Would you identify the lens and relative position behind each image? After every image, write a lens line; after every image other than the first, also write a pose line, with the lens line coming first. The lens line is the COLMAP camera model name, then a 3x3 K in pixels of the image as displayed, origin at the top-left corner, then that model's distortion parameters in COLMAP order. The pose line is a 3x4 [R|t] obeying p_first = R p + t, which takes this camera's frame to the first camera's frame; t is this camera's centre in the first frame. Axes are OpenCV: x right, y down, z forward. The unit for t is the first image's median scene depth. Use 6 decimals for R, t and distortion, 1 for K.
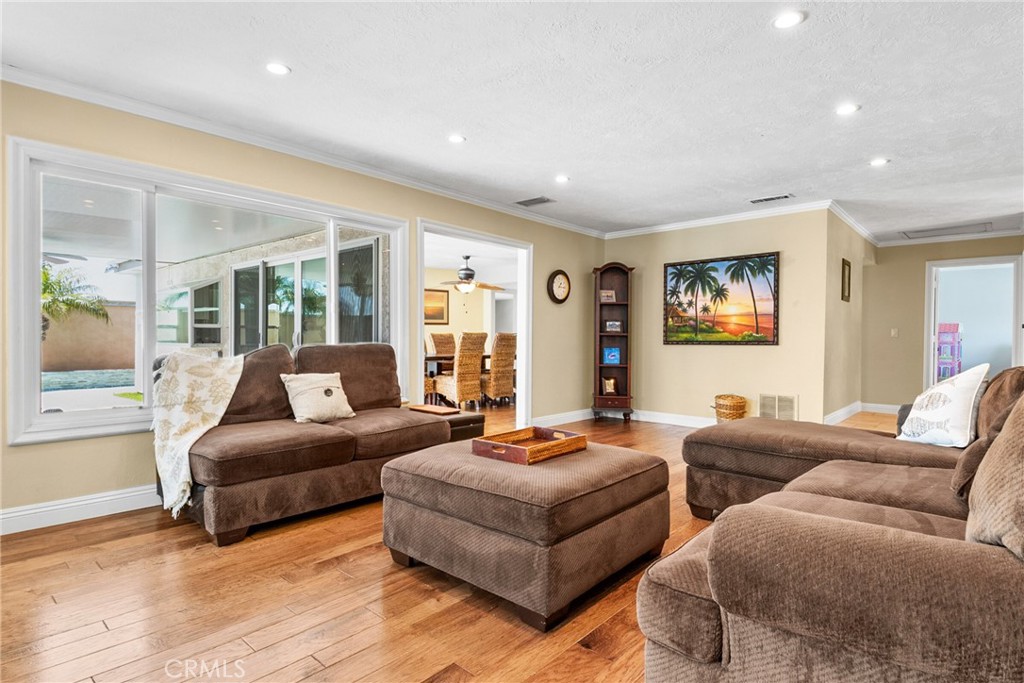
lens RADIAL K [[532.5, 0, 516.4], [0, 532.5, 341.4], [0, 0, 1]] dist [0.002440, -0.000250]
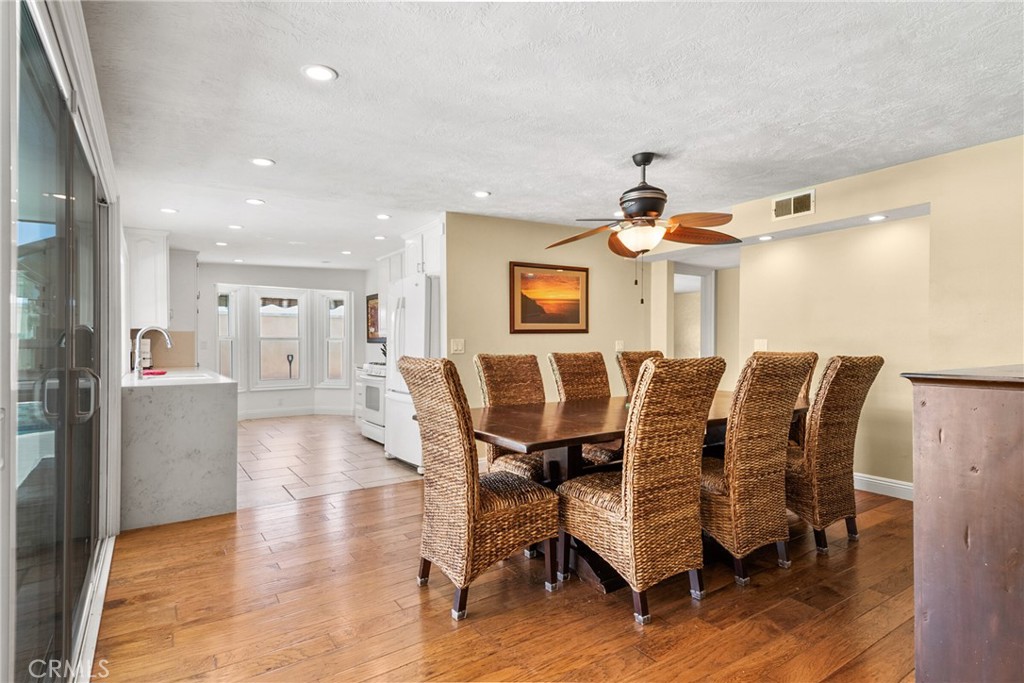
lens RADIAL K [[532.5, 0, 516.4], [0, 532.5, 341.4], [0, 0, 1]] dist [0.002440, -0.000250]
pose [[0.970924, -0.010018, -0.239178, -0.091915], [0.006703, 0.999870, -0.014670, -0.020135], [0.239293, 0.012640, 0.970865, 0.611915]]
